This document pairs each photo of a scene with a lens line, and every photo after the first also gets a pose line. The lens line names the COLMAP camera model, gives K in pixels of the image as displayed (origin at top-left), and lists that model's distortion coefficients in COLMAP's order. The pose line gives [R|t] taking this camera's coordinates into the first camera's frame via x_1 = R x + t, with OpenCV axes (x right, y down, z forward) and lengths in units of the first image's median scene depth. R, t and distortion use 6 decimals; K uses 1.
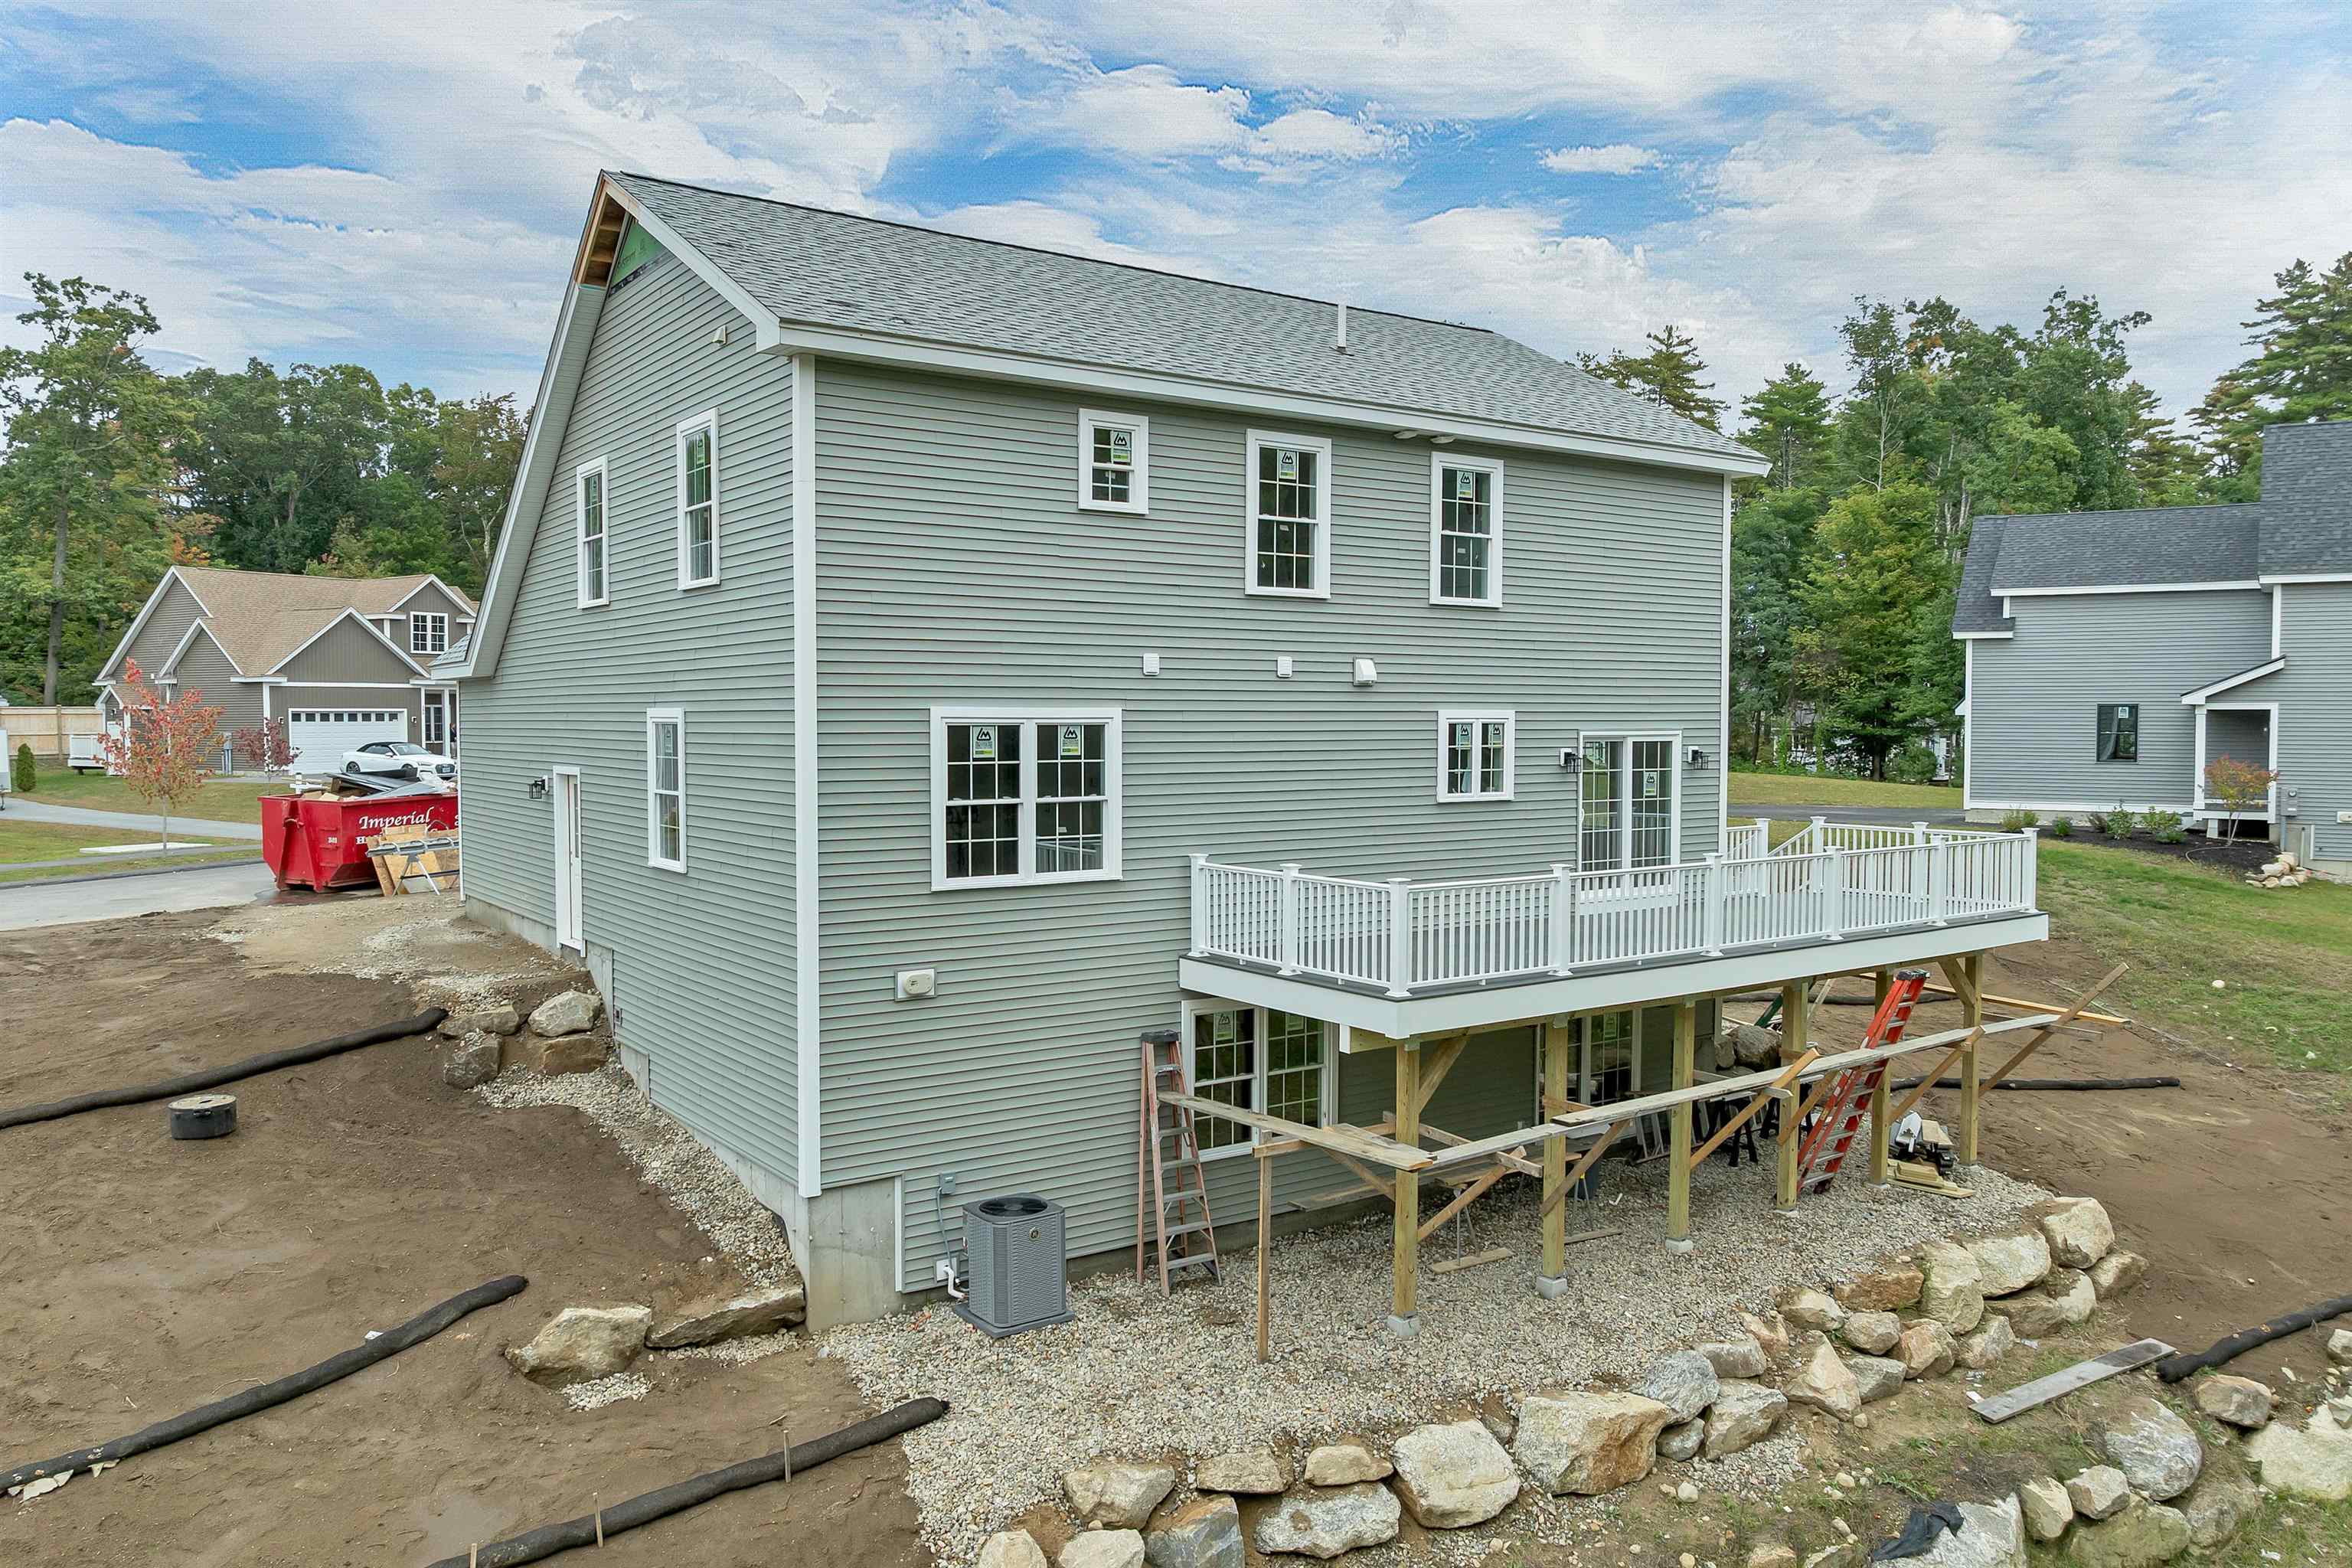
lens RADIAL K [[1711.6, 0, 1176.0], [0, 1711.6, 784.0], [0, 0, 1]] dist [-0.029584, -0.000461]
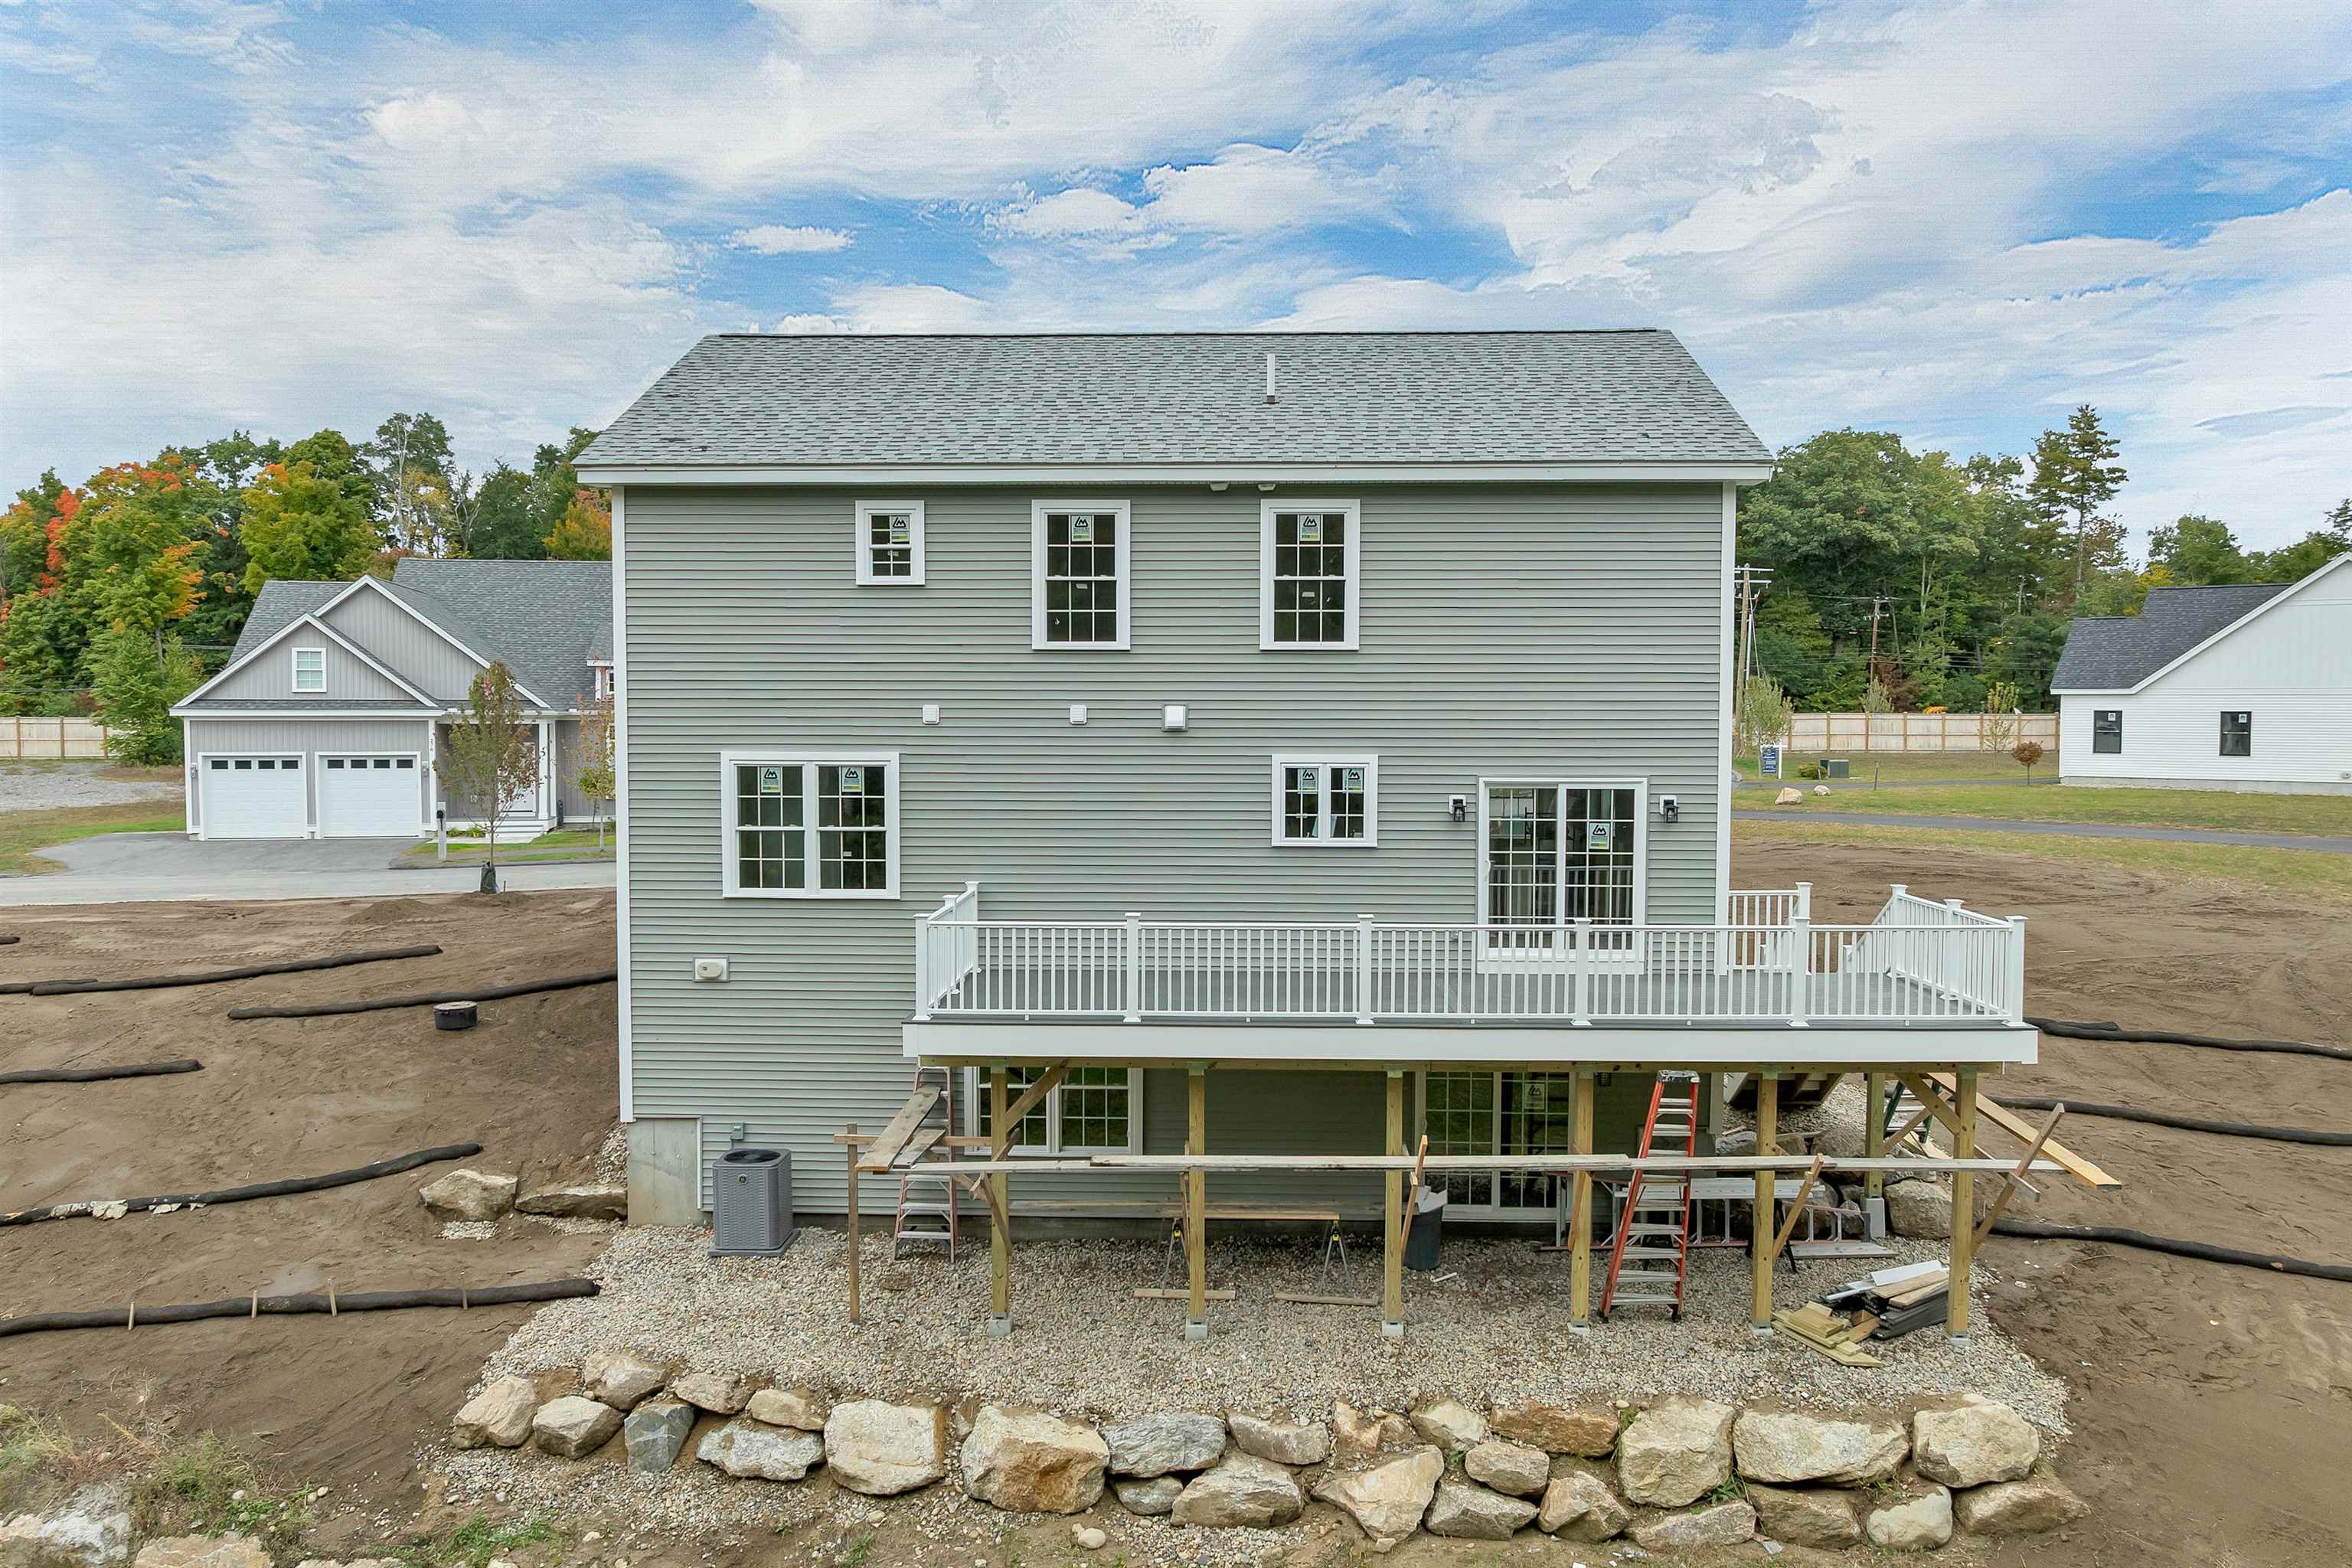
lens RADIAL K [[1649.9, 0, 1178.8], [0, 1649.9, 812.1], [0, 0, 1]] dist [-0.009901, -0.033271]
pose [[0.791031, 0.029287, -0.611075, 0.814131], [-0.026978, 0.999552, 0.012984, -0.023653], [0.611181, 0.006215, 0.791466, 0.226994]]
